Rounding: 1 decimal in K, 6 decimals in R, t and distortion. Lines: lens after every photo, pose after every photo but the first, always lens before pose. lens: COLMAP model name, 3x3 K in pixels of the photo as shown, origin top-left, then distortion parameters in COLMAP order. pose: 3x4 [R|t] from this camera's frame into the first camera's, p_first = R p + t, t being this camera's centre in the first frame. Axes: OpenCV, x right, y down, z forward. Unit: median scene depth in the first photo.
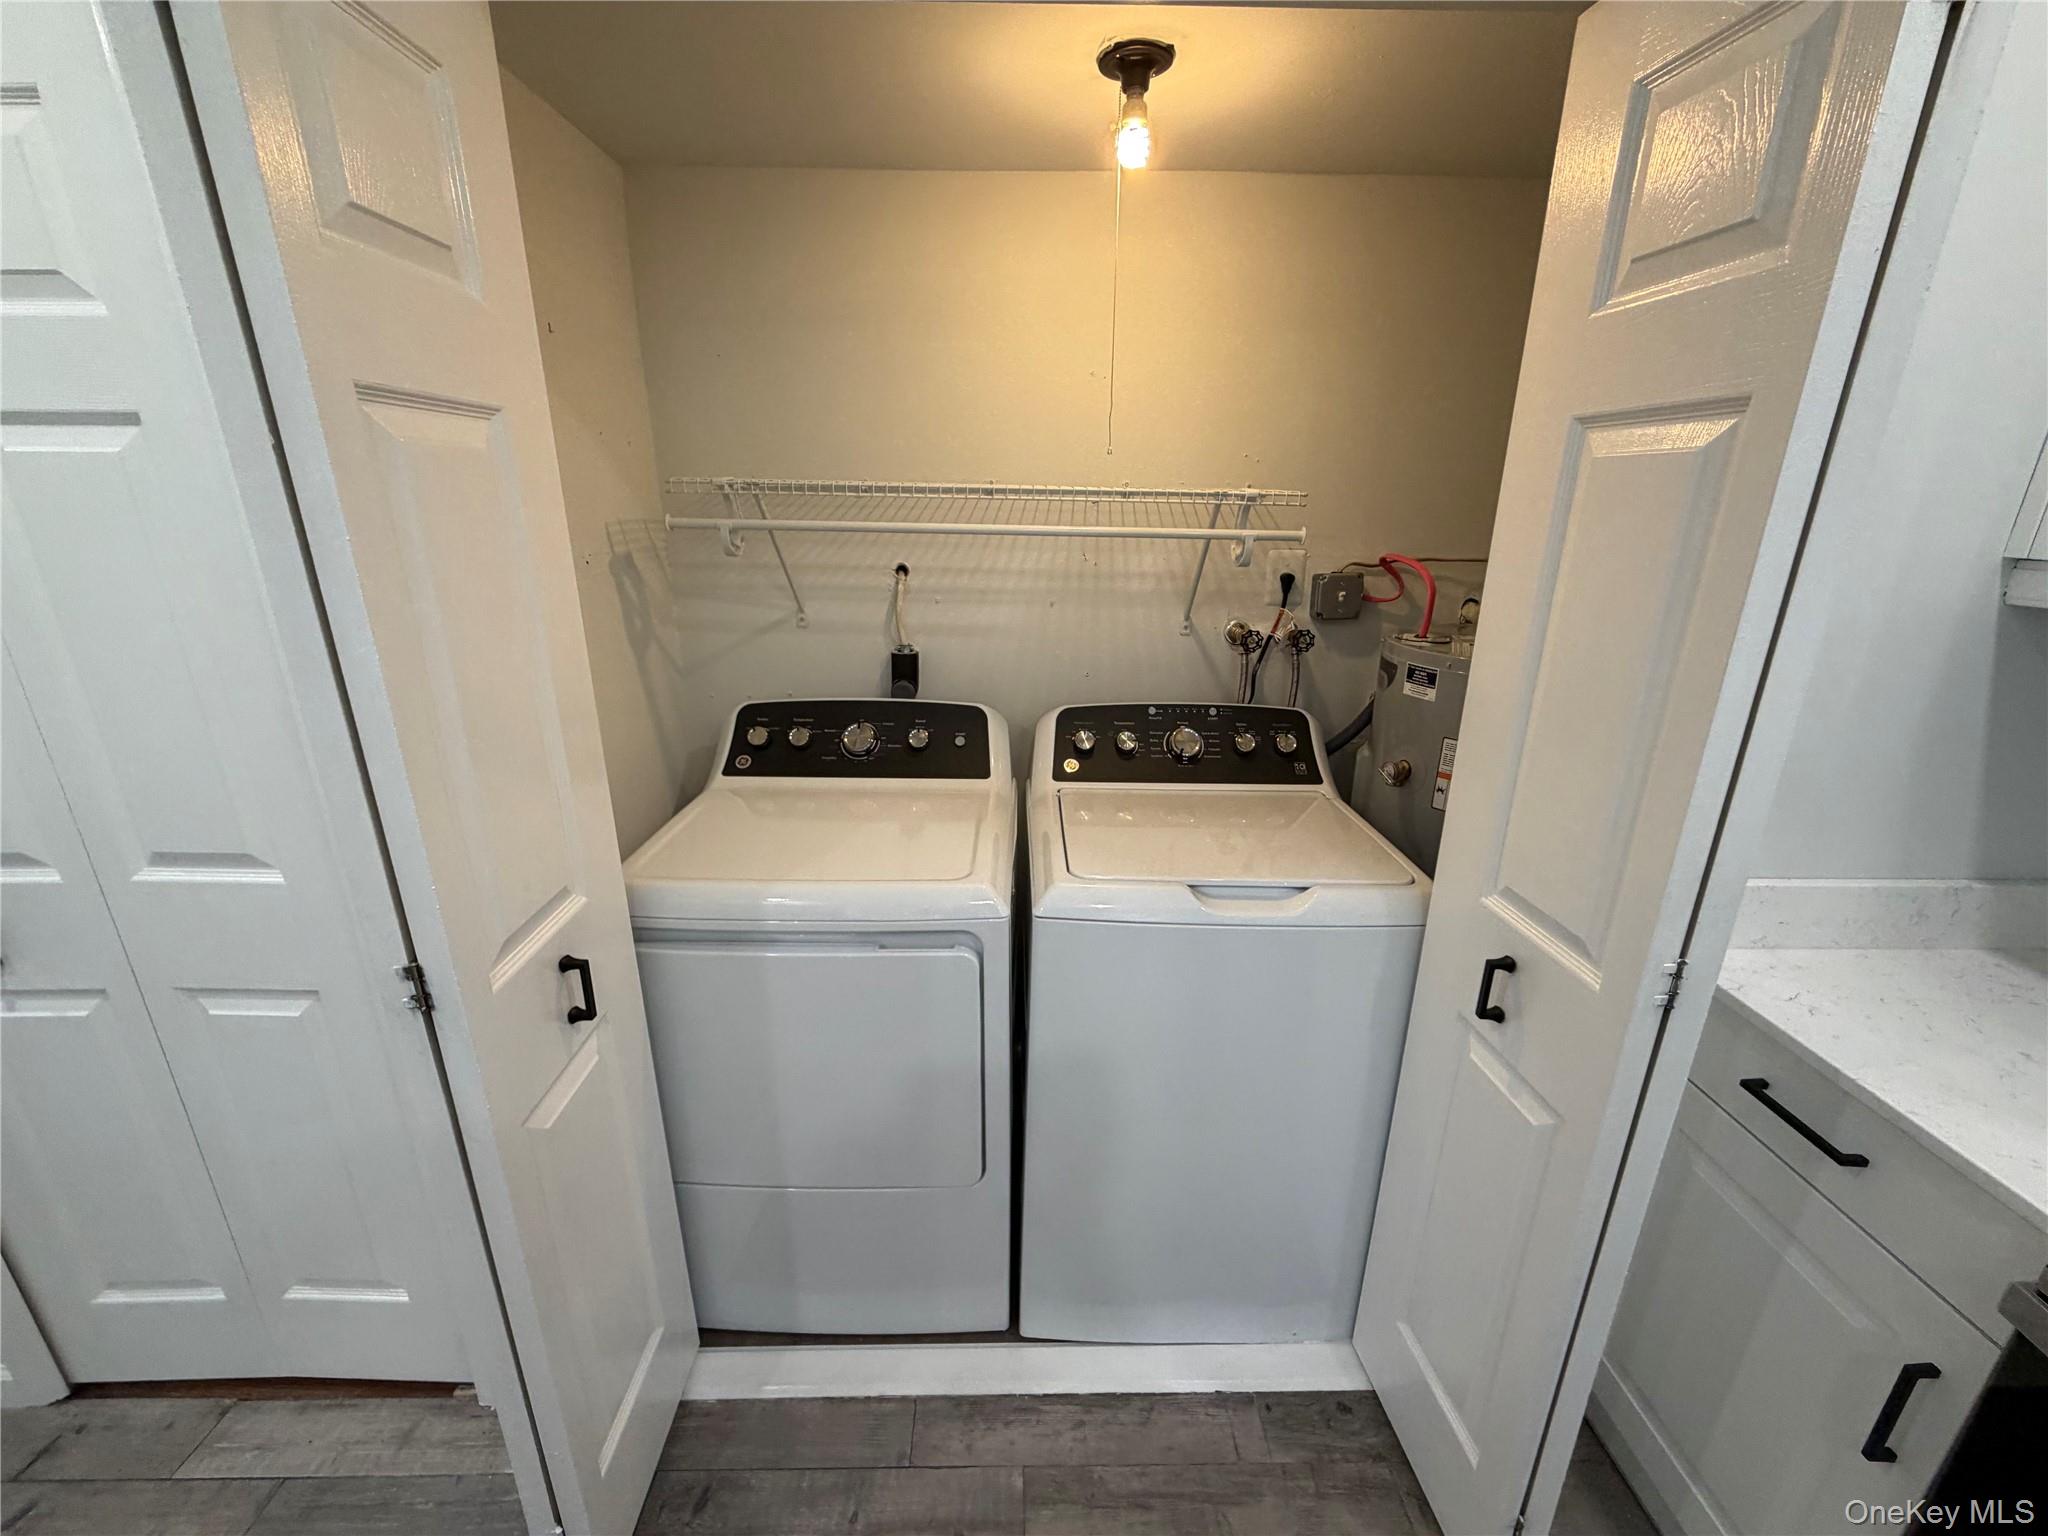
lens RADIAL K [[826.7, 0, 1016.5], [0, 826.7, 760.4], [0, 0, 1]] dist [-0.003262, -0.000942]
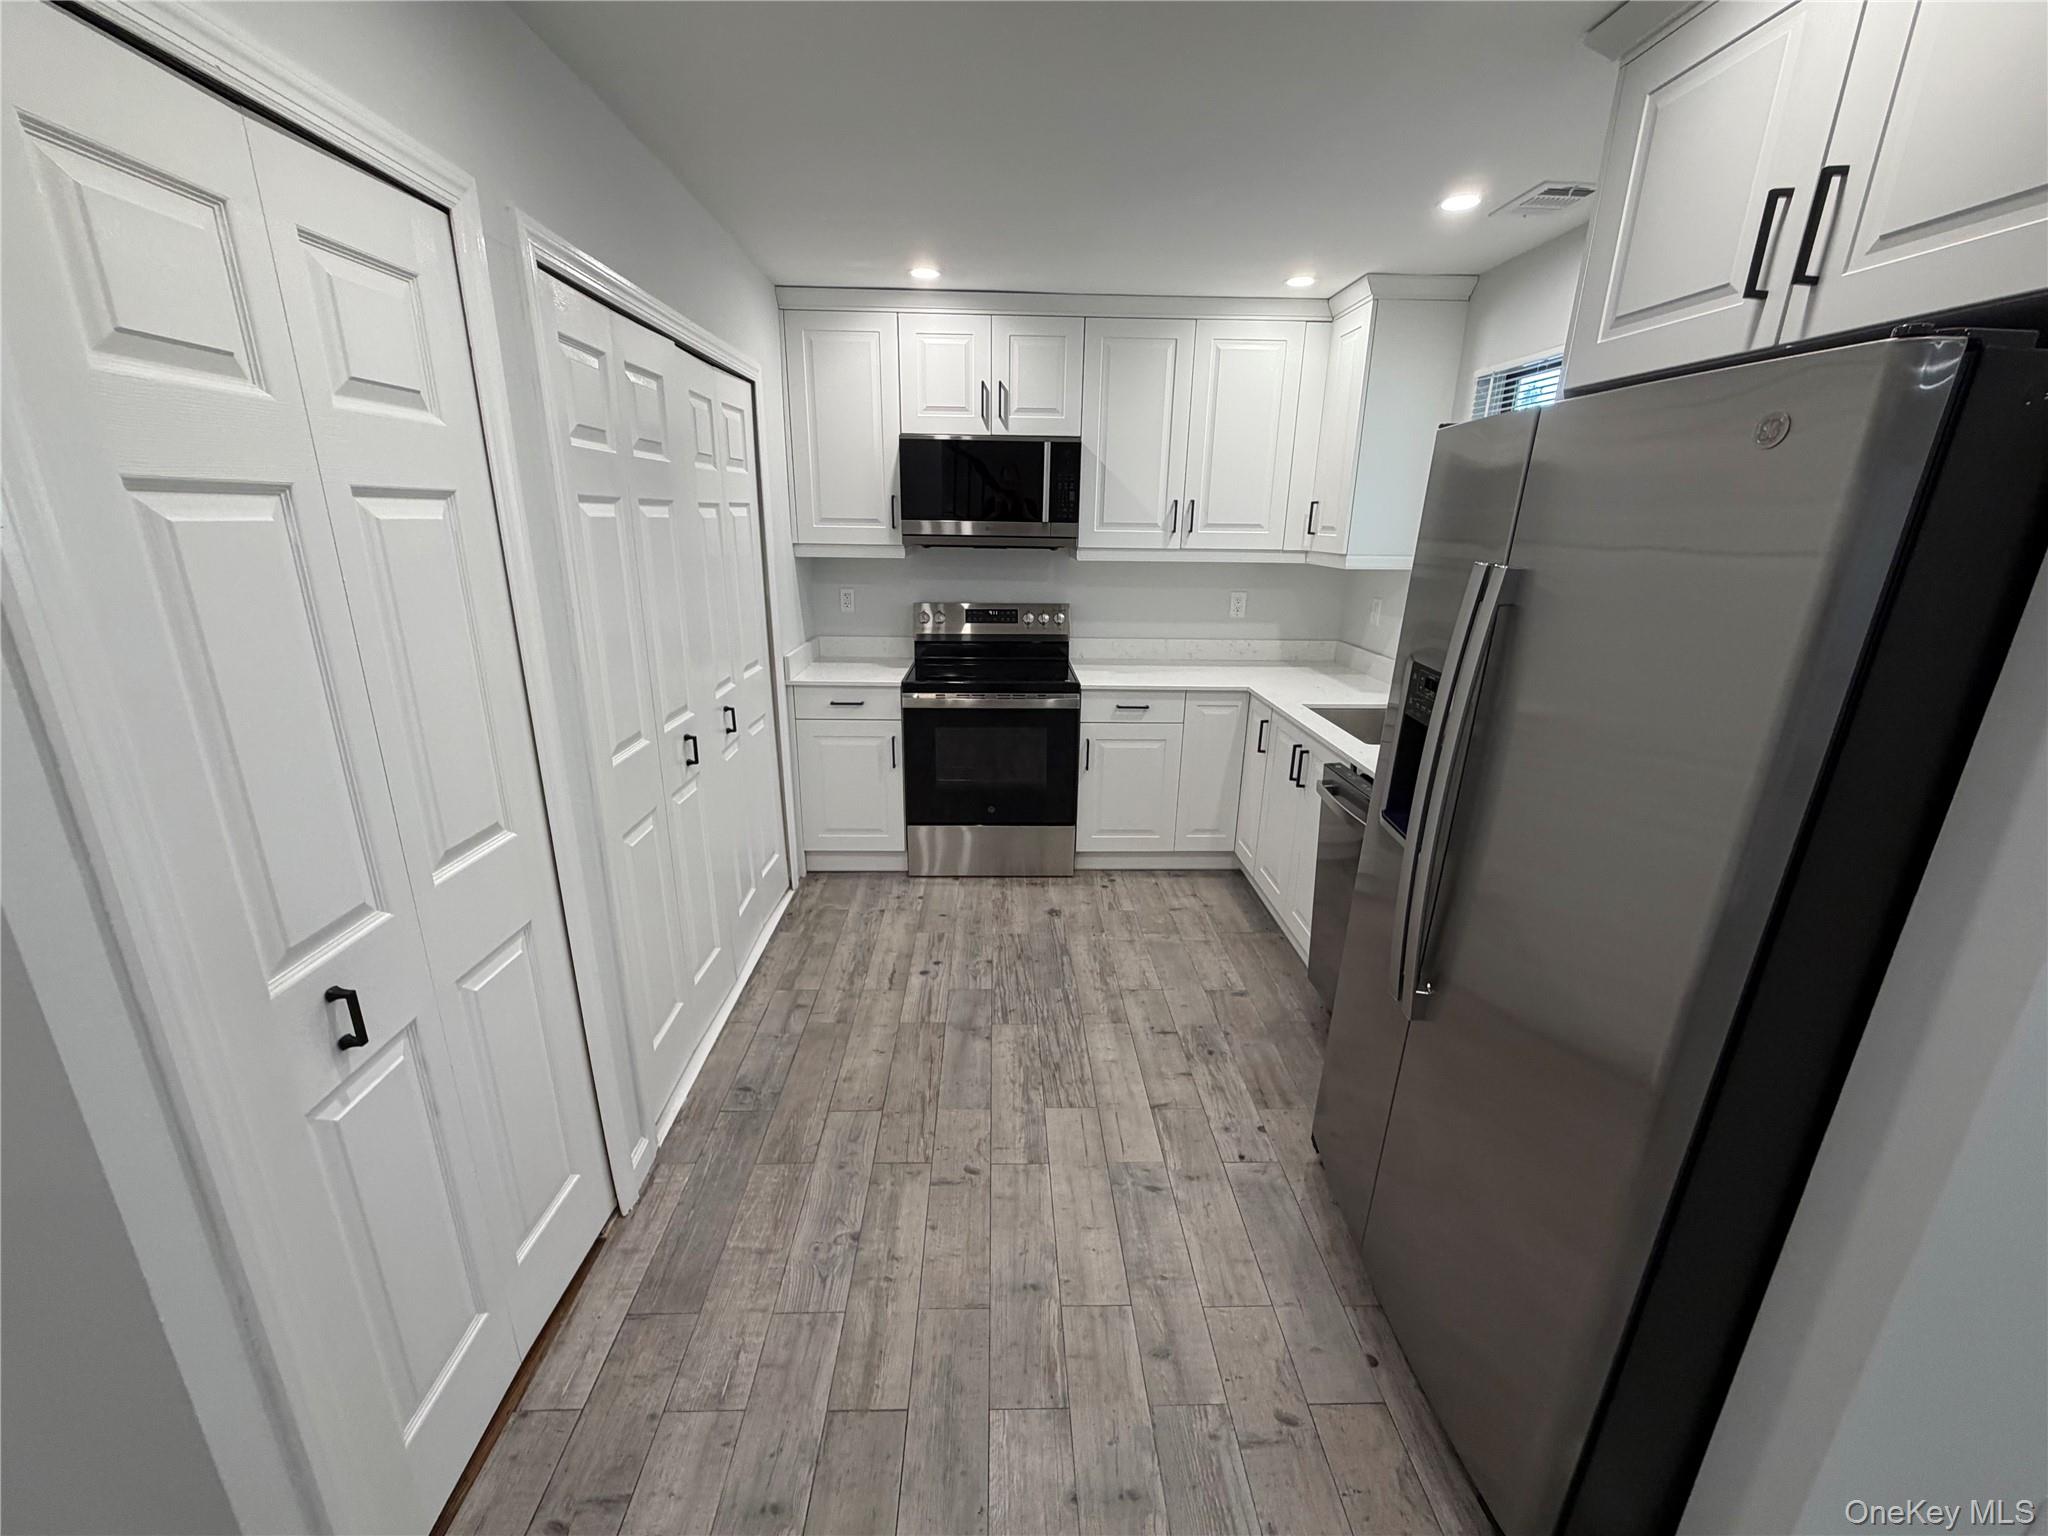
lens RADIAL K [[826.7, 0, 1018.6], [0, 826.7, 773.9], [0, 0, 1]] dist [-0.003262, -0.000942]
pose [[-0.010863, -0.305361, 0.952175, -1.879019], [0.305572, 0.905665, 0.293931, -0.077084], [-0.952107, 0.294151, 0.083472, 0.067664]]
